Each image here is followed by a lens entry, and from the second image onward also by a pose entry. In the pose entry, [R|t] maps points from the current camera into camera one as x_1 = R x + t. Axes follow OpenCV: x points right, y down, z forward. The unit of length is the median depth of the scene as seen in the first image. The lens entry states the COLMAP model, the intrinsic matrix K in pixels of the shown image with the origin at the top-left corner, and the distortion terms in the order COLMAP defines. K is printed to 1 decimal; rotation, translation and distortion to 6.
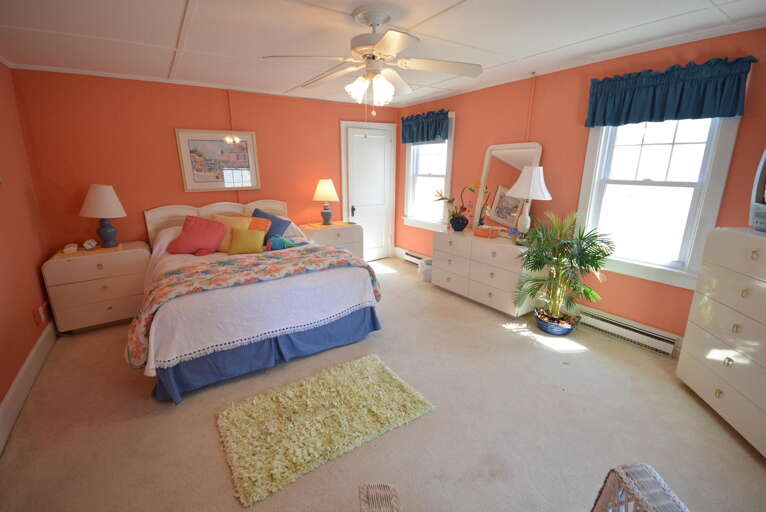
lens RADIAL K [[337.0, 0, 381.7], [0, 337.0, 257.0], [0, 0, 1]] dist [-0.008216, -0.008338]
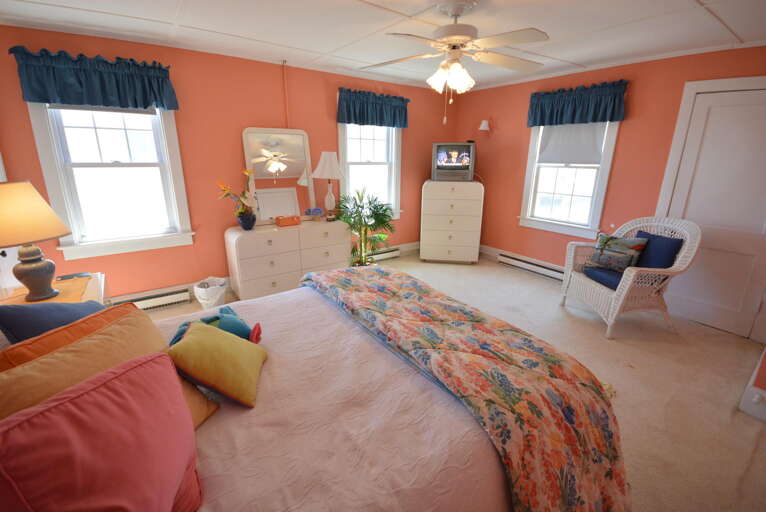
lens RADIAL K [[337.0, 0, 381.0], [0, 337.0, 254.9], [0, 0, 1]] dist [-0.008216, -0.008338]
pose [[-0.034632, -0.288616, 0.956818, -0.562334], [0.238567, 0.927328, 0.288356, -0.168621], [-0.970508, 0.238252, 0.036739, 0.626334]]
